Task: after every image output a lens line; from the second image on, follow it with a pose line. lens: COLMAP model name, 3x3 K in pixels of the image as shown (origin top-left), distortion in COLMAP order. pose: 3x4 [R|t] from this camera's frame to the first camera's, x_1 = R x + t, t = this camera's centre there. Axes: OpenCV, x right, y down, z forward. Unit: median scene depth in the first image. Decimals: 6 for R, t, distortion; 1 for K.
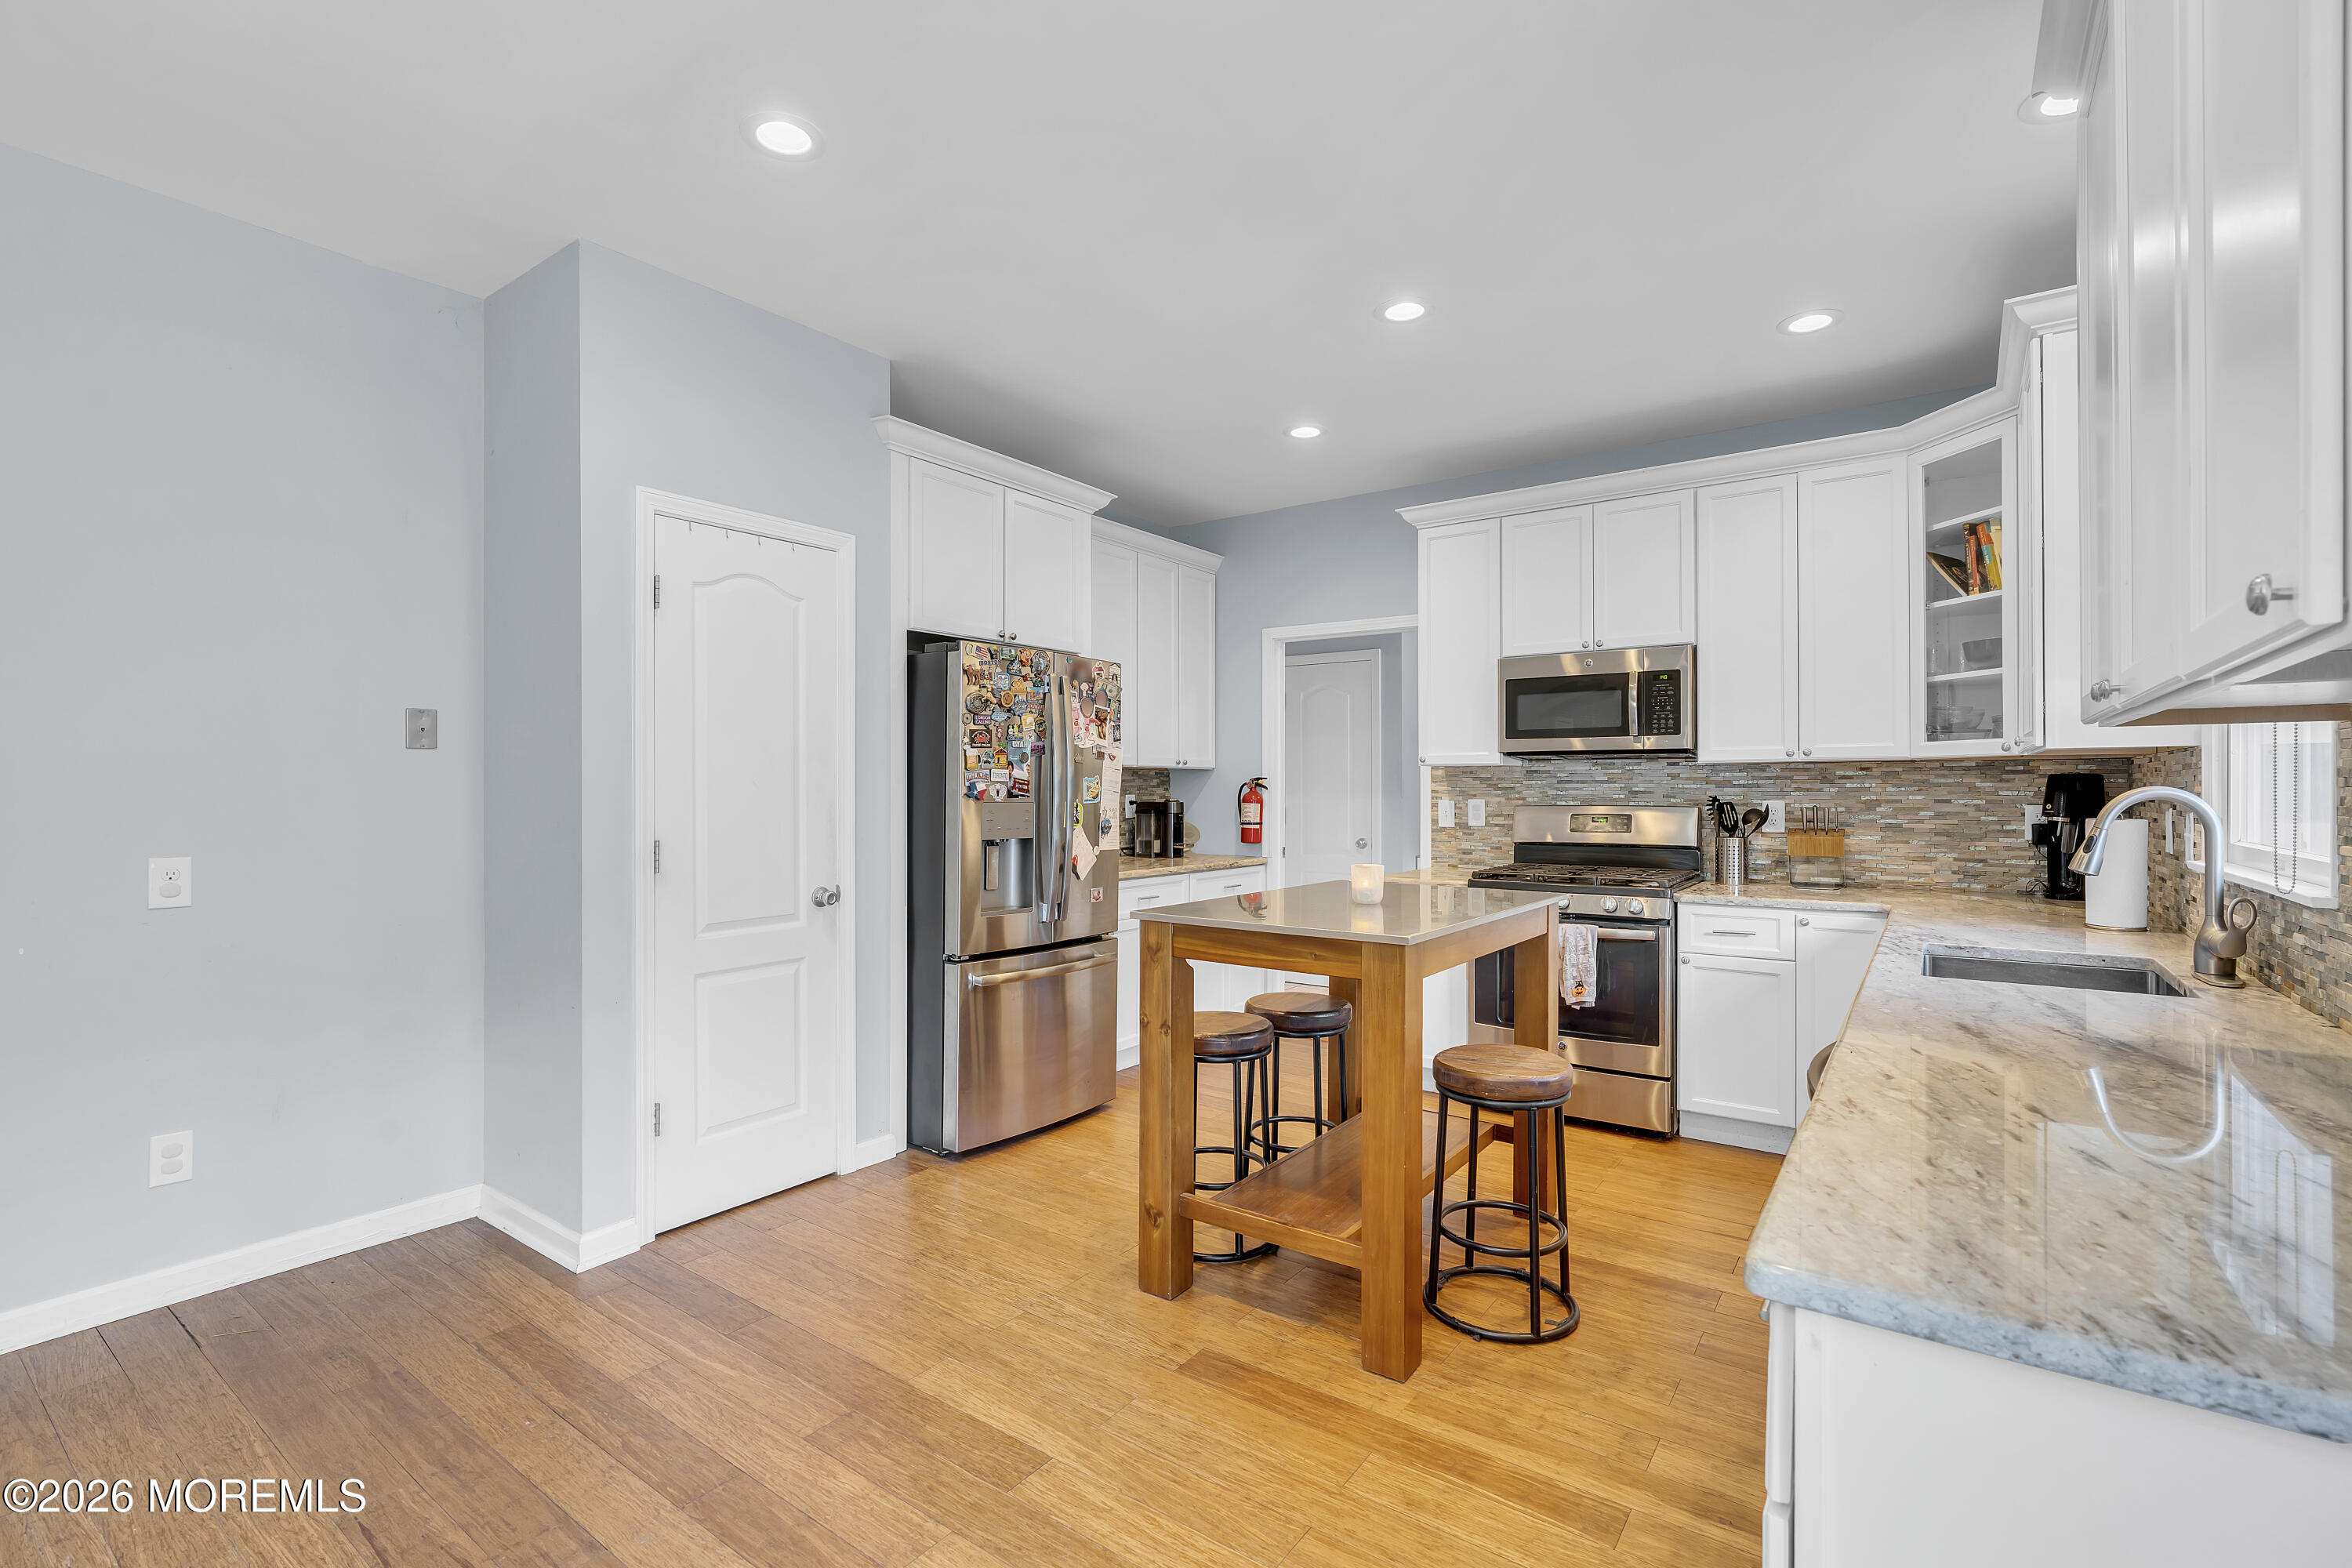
lens RADIAL K [[1060.9, 0, 1174.6], [0, 1060.9, 790.1], [0, 0, 1]] dist [-0.010758, 0.000533]
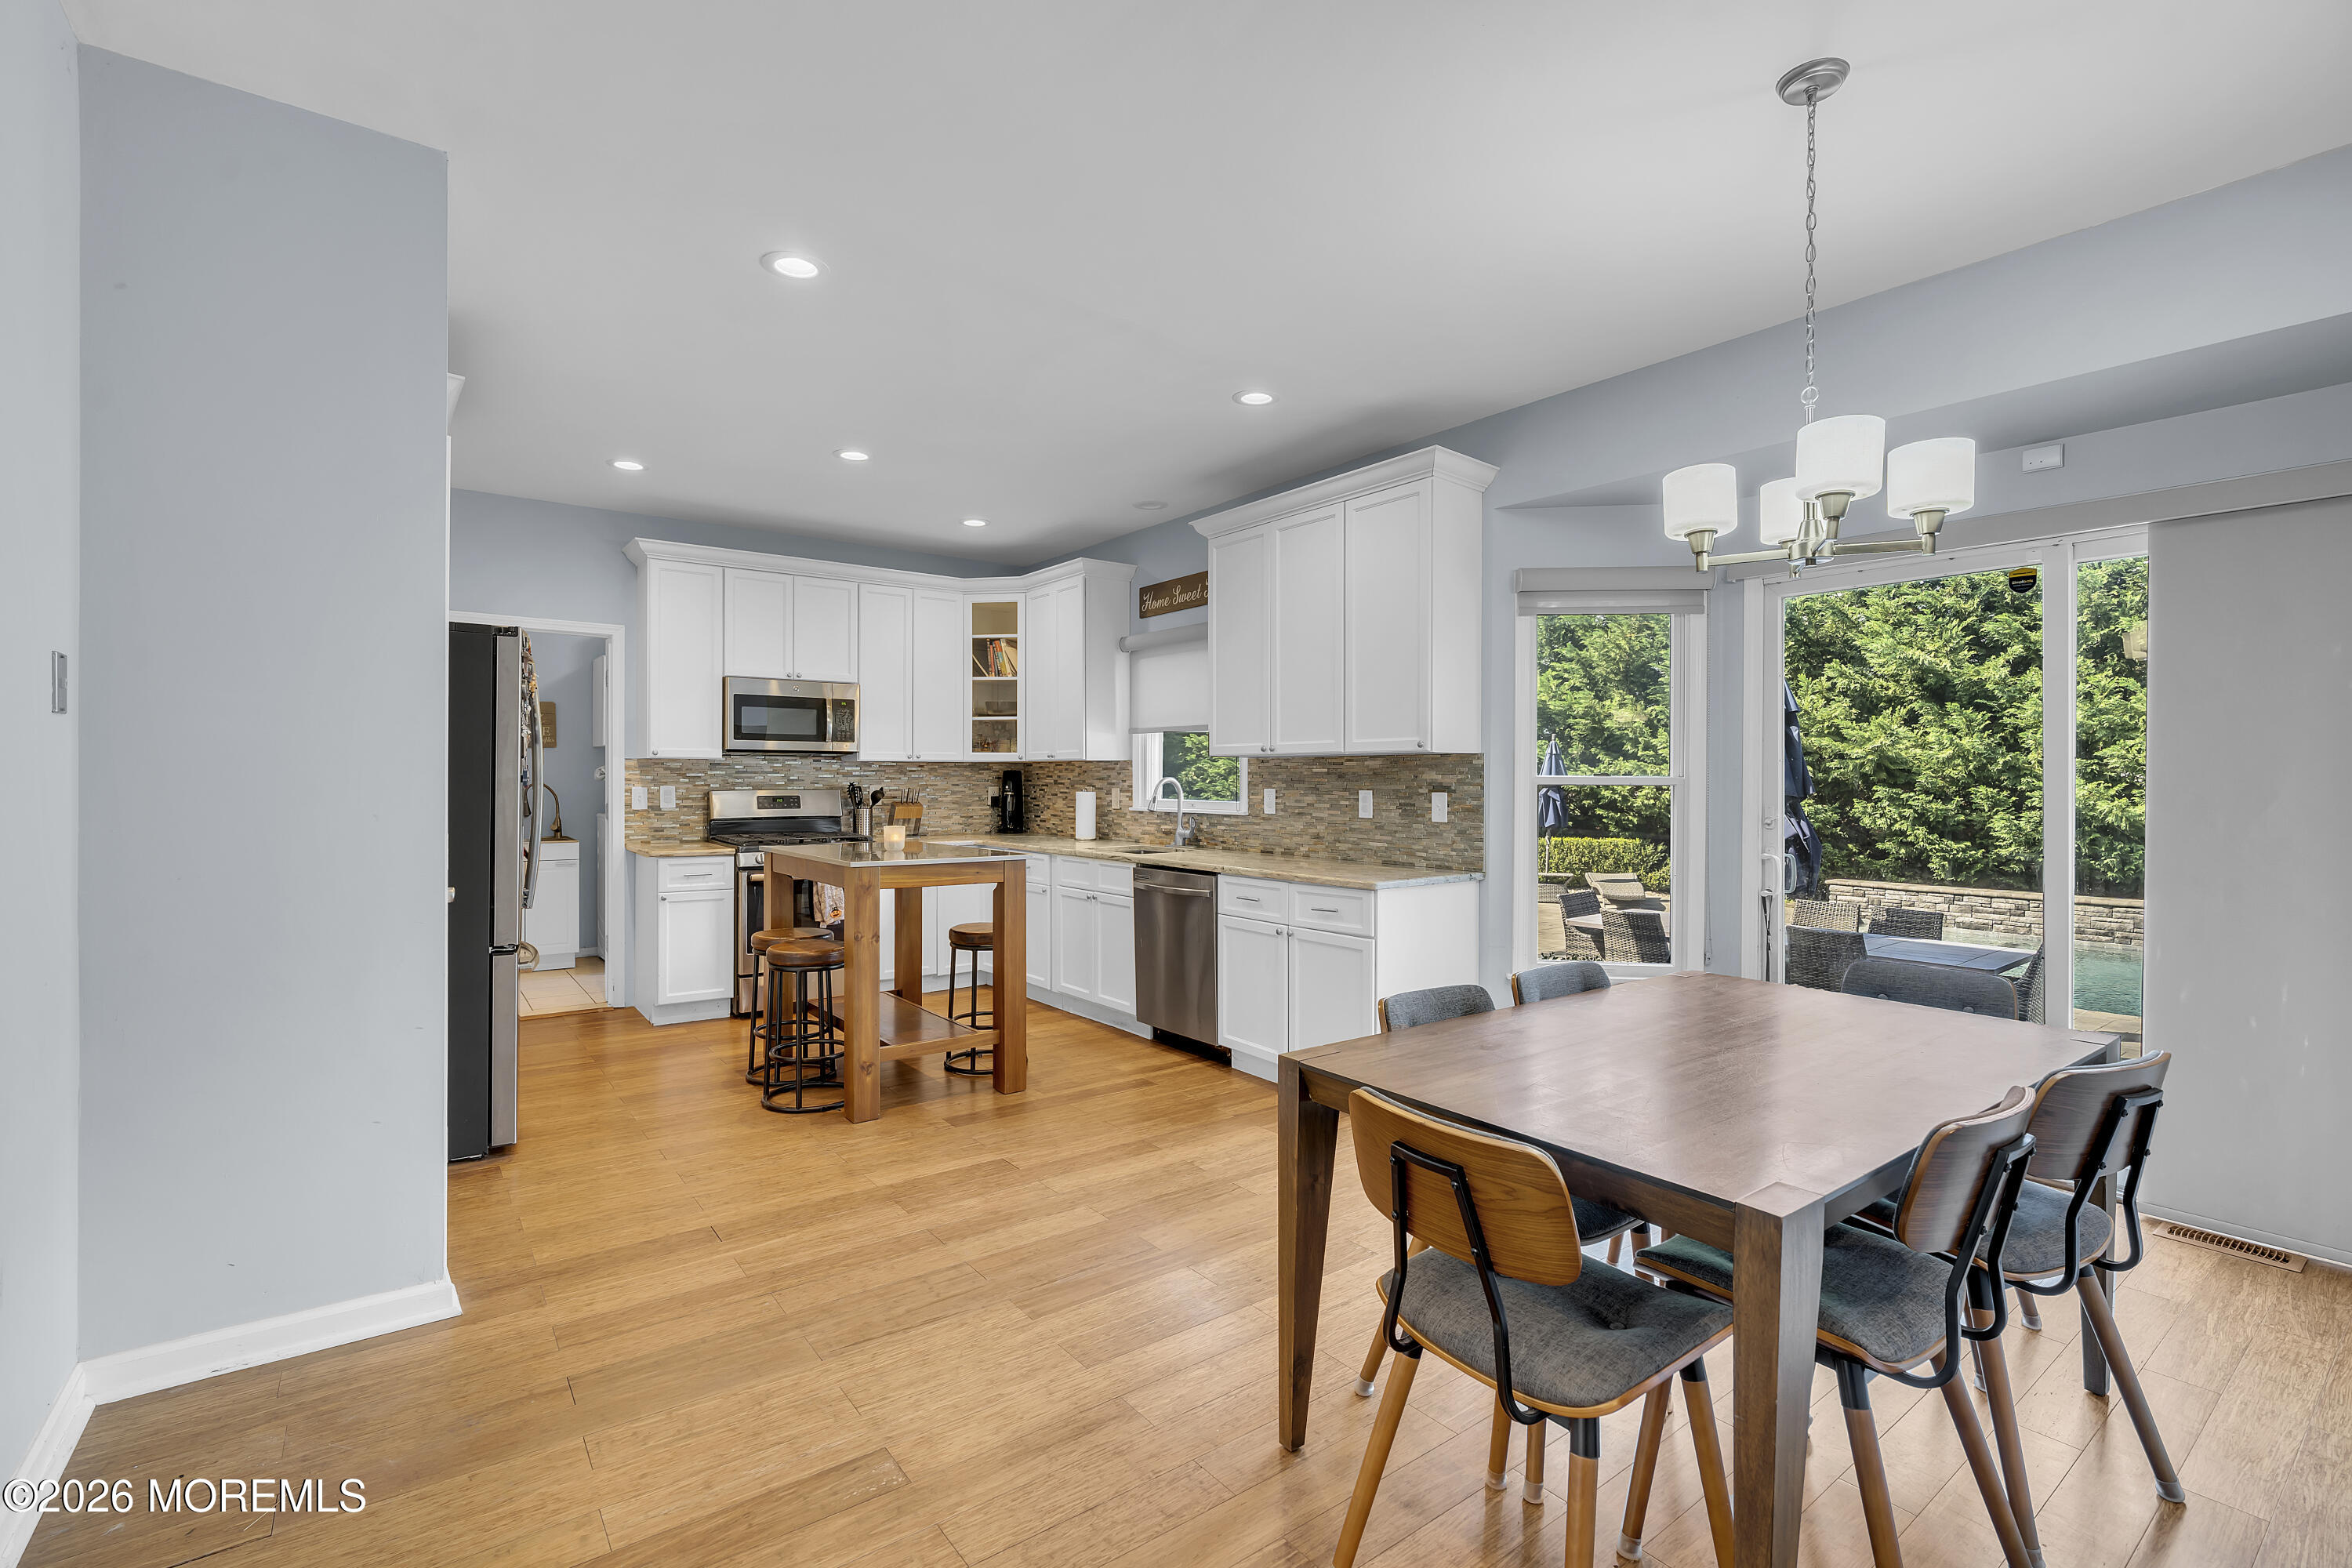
lens RADIAL K [[1057.8, 0, 1176.0], [0, 1057.8, 784.0], [0, 0, 1]] dist [-0.010555, 0.000510]
pose [[0.289626, -0.004074, 0.957131, -0.876008], [-0.000156, 0.999991, 0.004303, 0.001366], [-0.957140, -0.001395, 0.289622, 0.111024]]
